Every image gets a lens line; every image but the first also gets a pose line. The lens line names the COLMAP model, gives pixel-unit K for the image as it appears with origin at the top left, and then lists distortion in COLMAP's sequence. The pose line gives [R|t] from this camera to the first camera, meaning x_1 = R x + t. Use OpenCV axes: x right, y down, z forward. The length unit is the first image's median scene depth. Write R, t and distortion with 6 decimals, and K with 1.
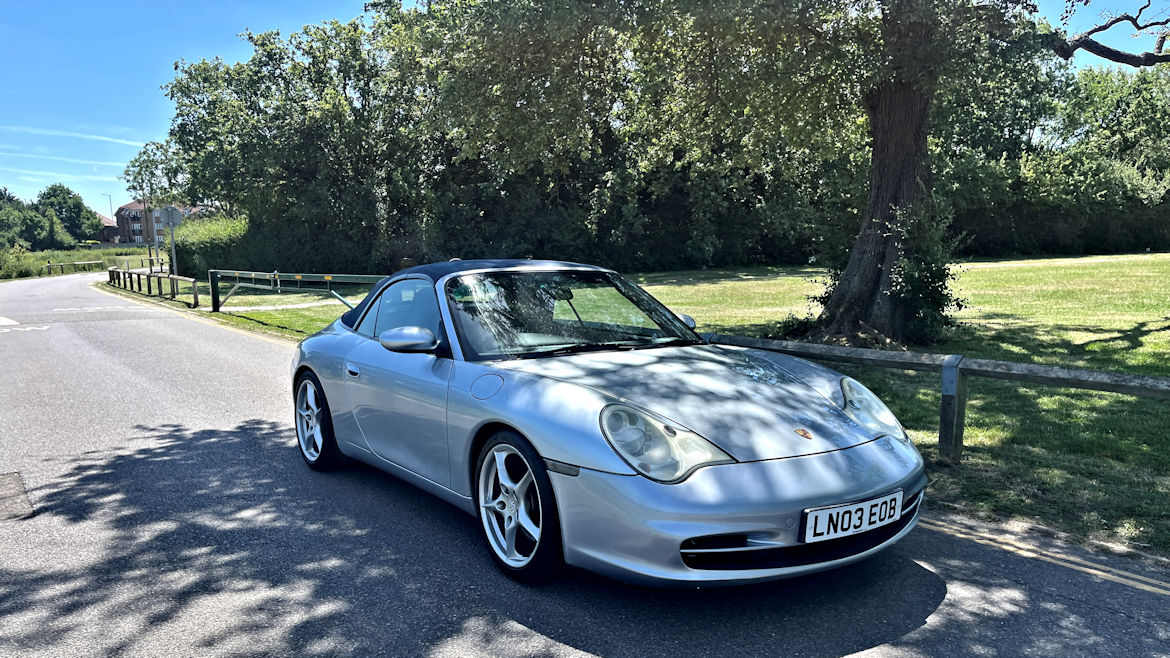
lens RADIAL K [[845.8, 0, 583.6], [0, 845.8, 376.4], [0, 0, 1]] dist [0.027259, 0.000157]
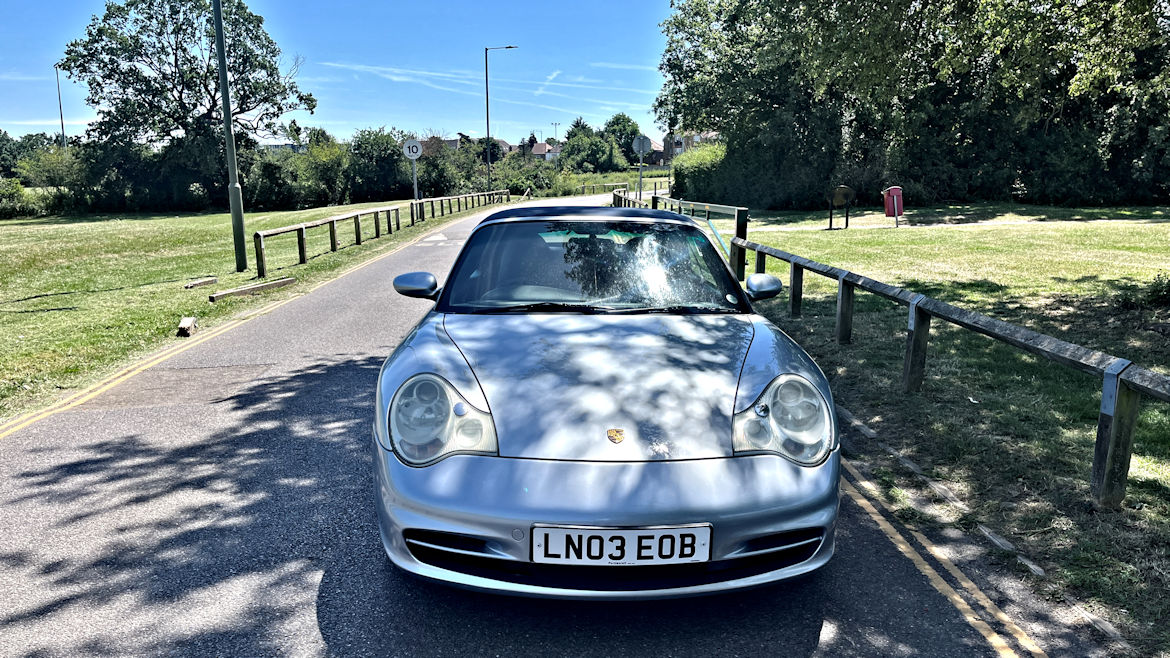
lens RADIAL K [[849.5, 0, 592.9], [0, 849.5, 329.3], [0, 0, 1]] dist [0.049191, 0.001620]
pose [[0.862914, 0.099314, -0.495497, 0.666842], [-0.083837, 0.995046, 0.053436, -0.083299], [0.498349, -0.004570, 0.866965, 0.261066]]
